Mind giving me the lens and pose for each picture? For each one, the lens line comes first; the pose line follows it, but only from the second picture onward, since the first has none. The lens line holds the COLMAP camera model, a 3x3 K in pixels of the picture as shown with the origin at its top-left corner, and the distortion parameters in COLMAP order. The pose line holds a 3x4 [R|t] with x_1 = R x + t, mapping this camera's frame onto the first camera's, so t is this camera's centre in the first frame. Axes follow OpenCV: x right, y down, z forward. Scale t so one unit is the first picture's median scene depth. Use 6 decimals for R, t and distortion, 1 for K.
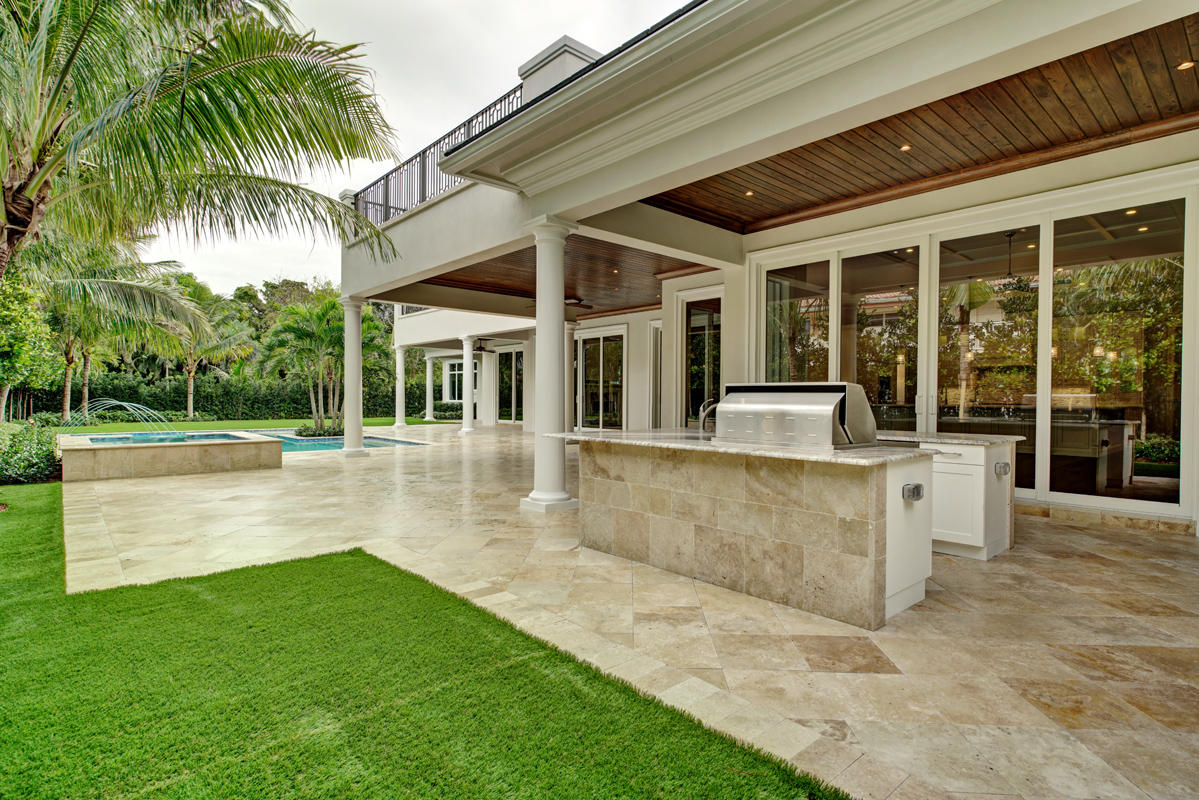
lens RADIAL K [[601.7, 0, 599.6], [0, 601.7, 399.8], [0, 0, 1]] dist [0.000691, -0.000820]
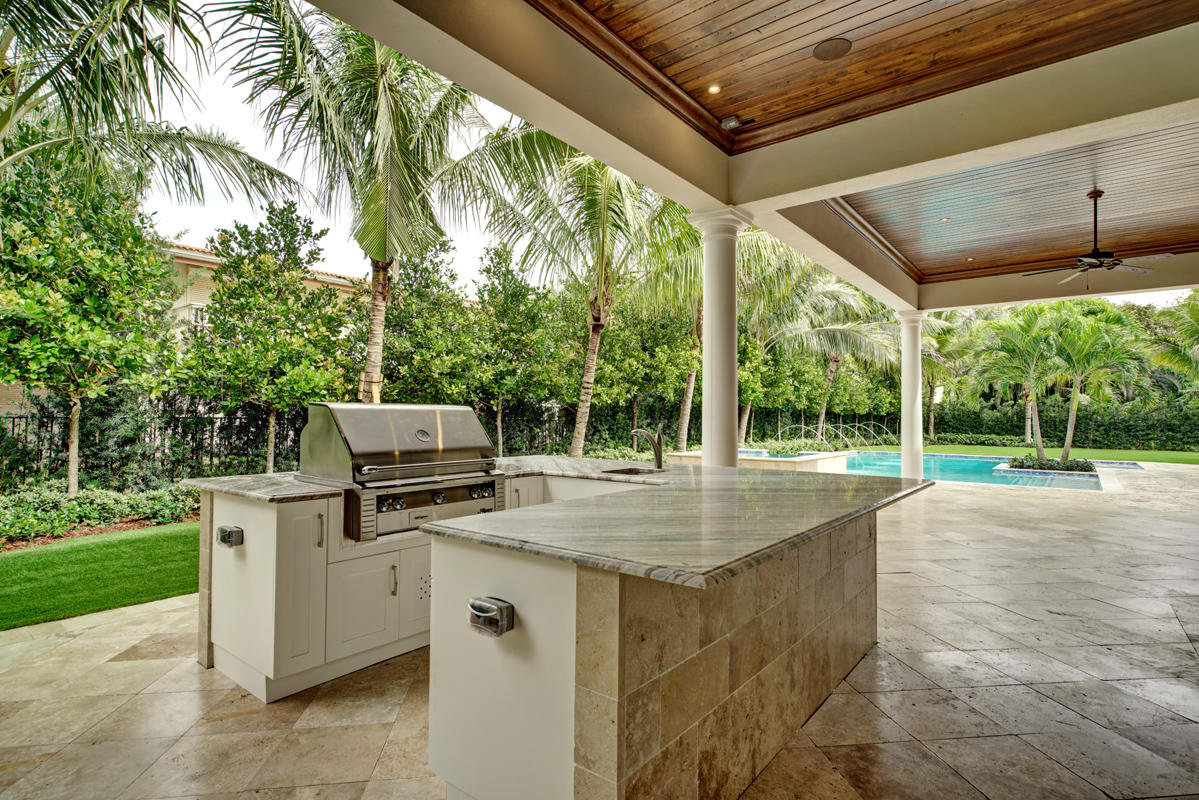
lens RADIAL K [[601.7, 0, 600.1], [0, 601.7, 404.1], [0, 0, 1]] dist [0.000691, -0.000820]
pose [[0.174441, -0.023074, -0.984397, 1.780390], [-0.010730, 0.999621, -0.025333, -0.013331], [0.984609, 0.014982, 0.174127, 1.701274]]
